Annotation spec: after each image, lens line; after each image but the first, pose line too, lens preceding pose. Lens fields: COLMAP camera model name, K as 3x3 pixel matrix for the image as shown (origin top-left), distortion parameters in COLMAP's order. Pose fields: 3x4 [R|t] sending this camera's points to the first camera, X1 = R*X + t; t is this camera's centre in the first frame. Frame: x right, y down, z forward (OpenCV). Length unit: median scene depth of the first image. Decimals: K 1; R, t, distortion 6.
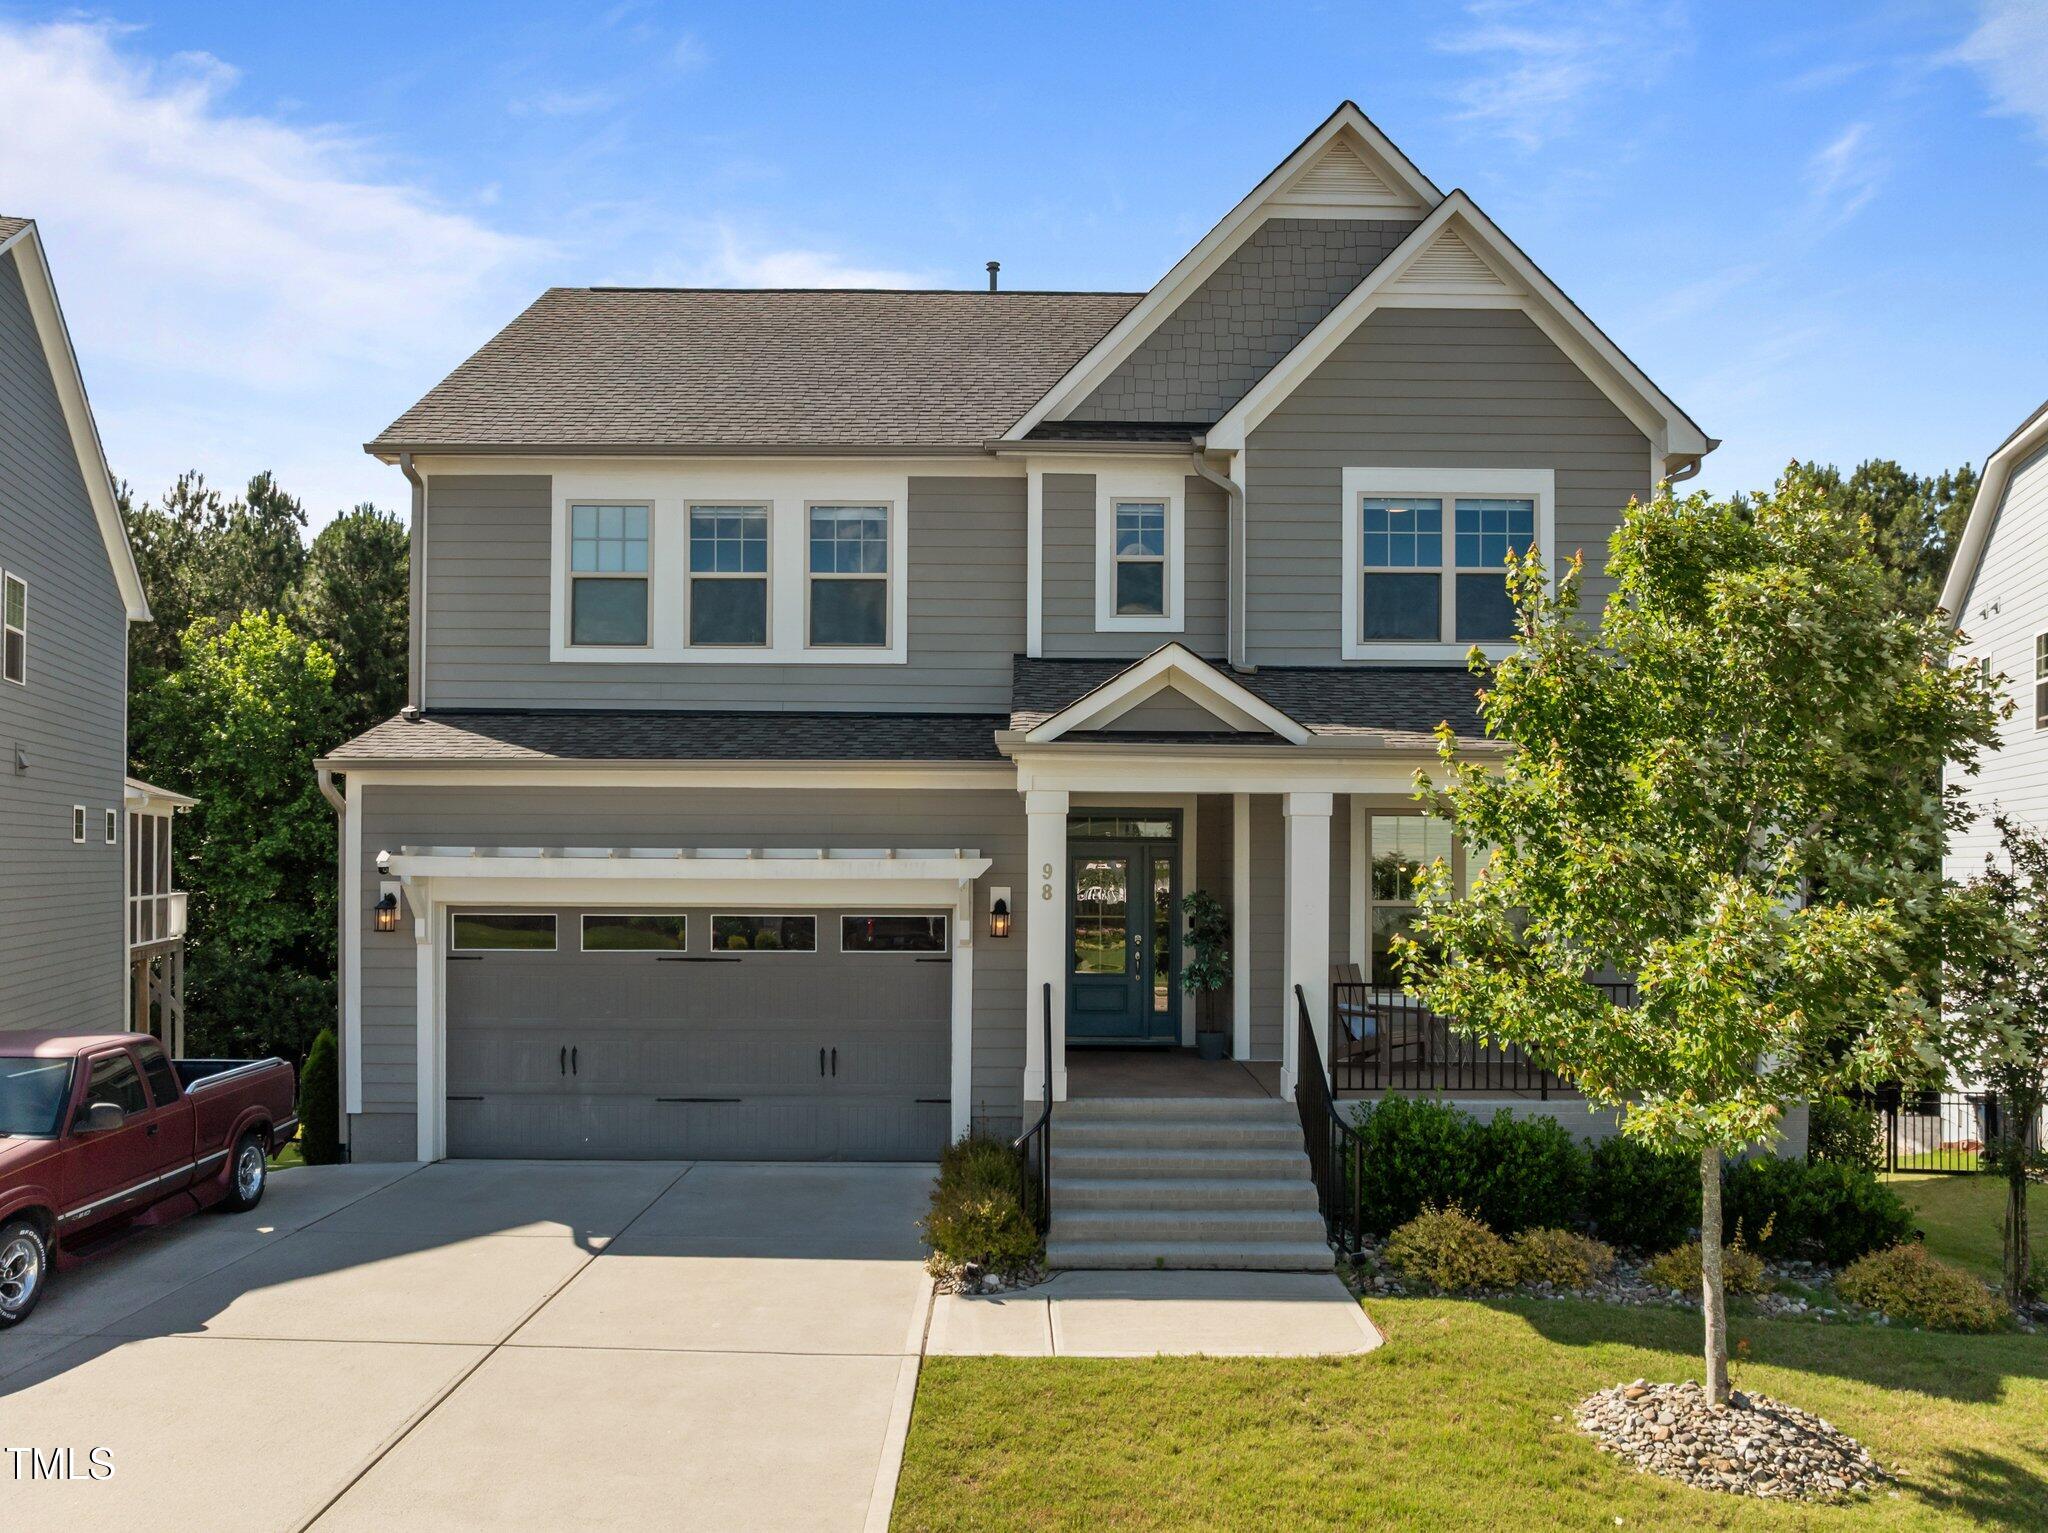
lens RADIAL K [[1561.4, 0, 1025.3], [0, 1561.4, 770.7], [0, 0, 1]] dist [-0.013895, -0.004558]
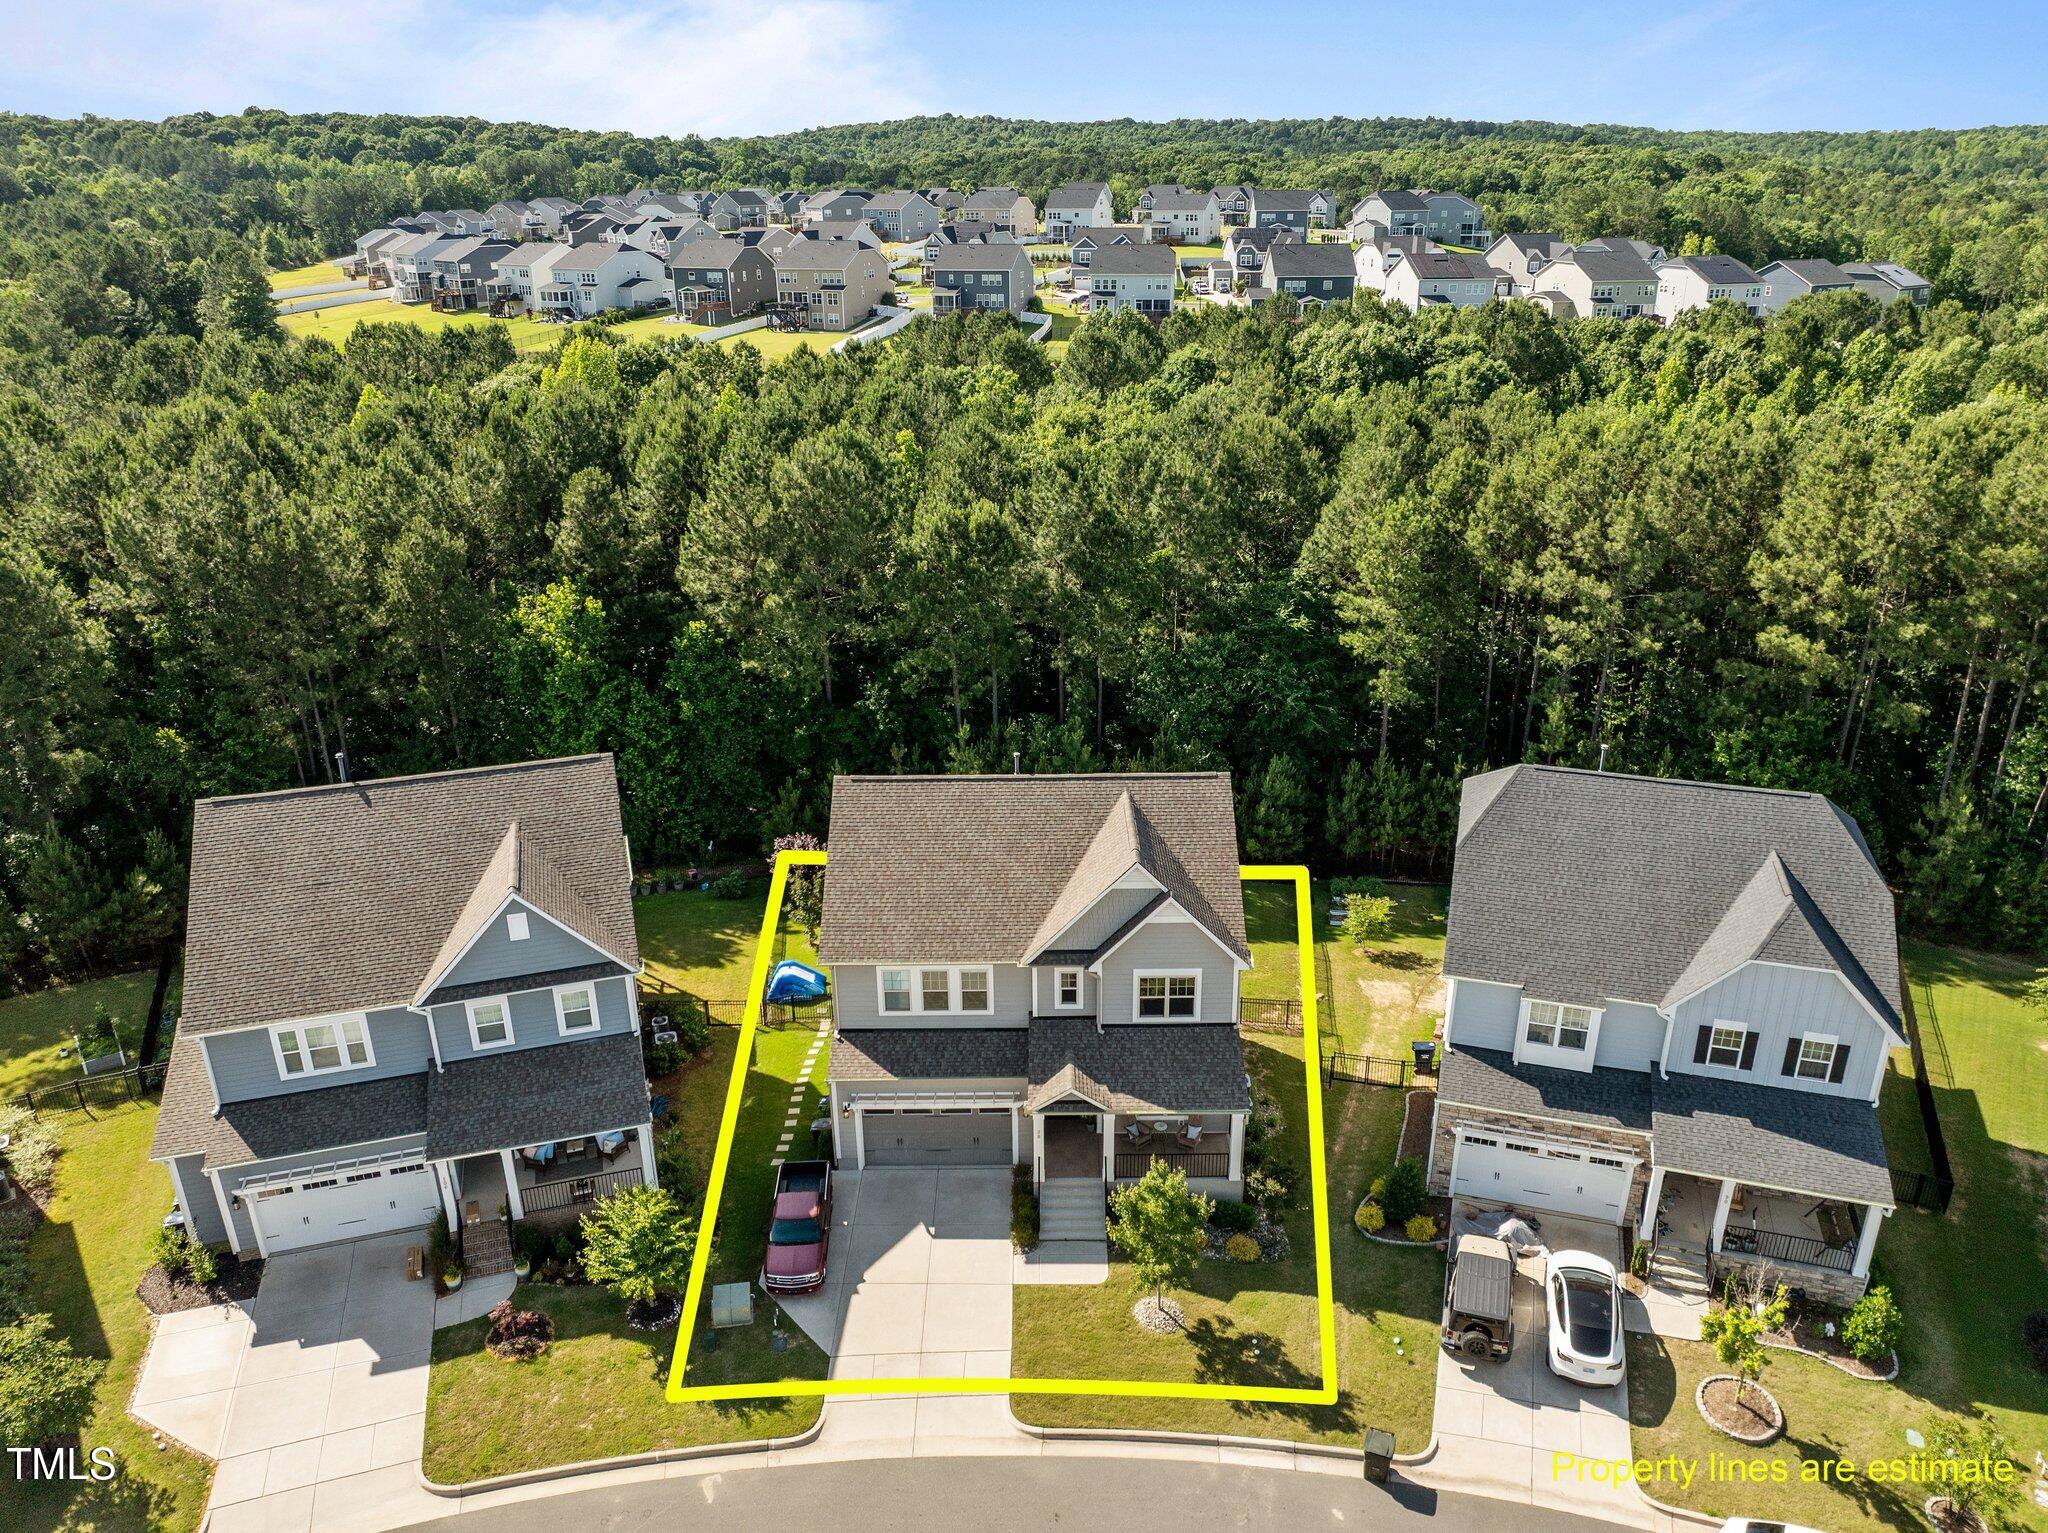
lens RADIAL K [[1429.6, 0, 1024.2], [0, 1429.6, 764.4], [0, 0, 1]] dist [-0.002440, -0.000101]
pose [[0.999822, -0.013376, -0.013330, 0.042744], [0.017465, 0.923410, 0.383416, -2.458913], [0.007181, -0.383581, 0.923479, -2.178535]]
